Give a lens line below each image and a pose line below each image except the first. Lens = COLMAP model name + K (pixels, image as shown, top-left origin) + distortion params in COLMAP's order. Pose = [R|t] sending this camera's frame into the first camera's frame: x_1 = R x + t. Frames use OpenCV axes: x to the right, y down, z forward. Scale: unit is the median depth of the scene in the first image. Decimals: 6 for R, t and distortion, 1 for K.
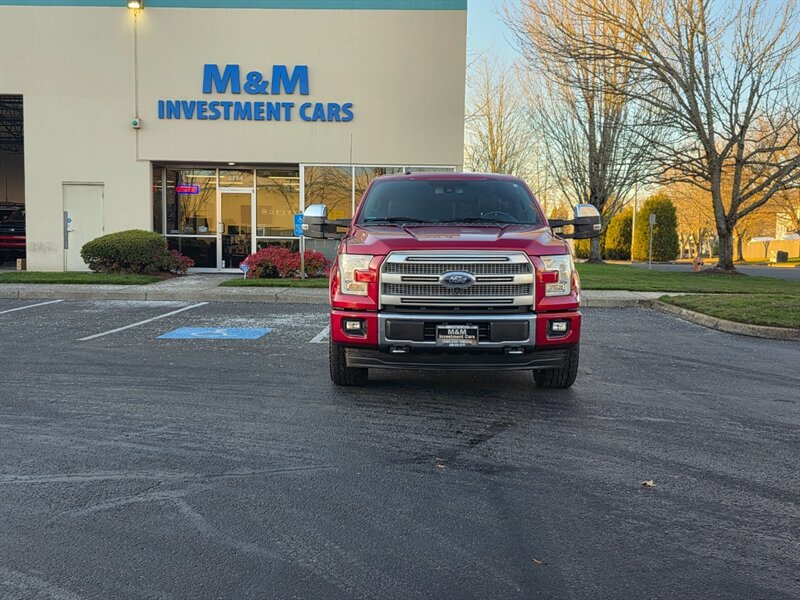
lens RADIAL K [[797.1, 0, 400.0], [0, 797.1, 300.0], [0, 0, 1]] dist [0.084872, -0.006920]
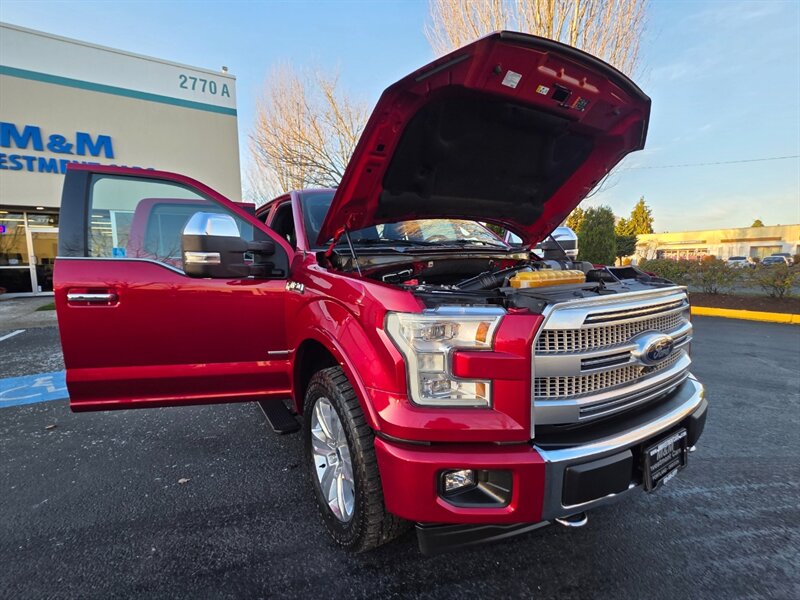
lens RADIAL K [[361.2, 0, 398.6], [0, 361.2, 299.5], [0, 0, 1]] dist [-0.001086, 0.001730]
pose [[0.844187, -0.080603, 0.529954, -0.050901], [0.064365, 0.996719, 0.049066, -0.021373], [-0.532170, -0.007310, 0.846606, 0.237409]]
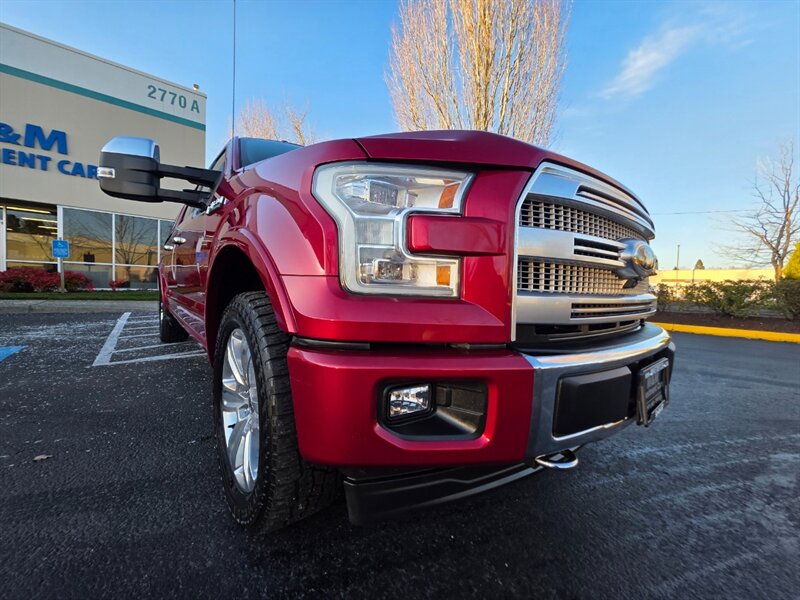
lens RADIAL K [[315.2, 0, 398.1], [0, 315.2, 298.4], [0, 0, 1]] dist [0.001042, -0.000025]
pose [[0.760956, -0.008547, 0.648747, -0.038257], [0.021282, 0.999704, -0.011793, -0.001173], [-0.648454, 0.022781, 0.760913, 0.254531]]
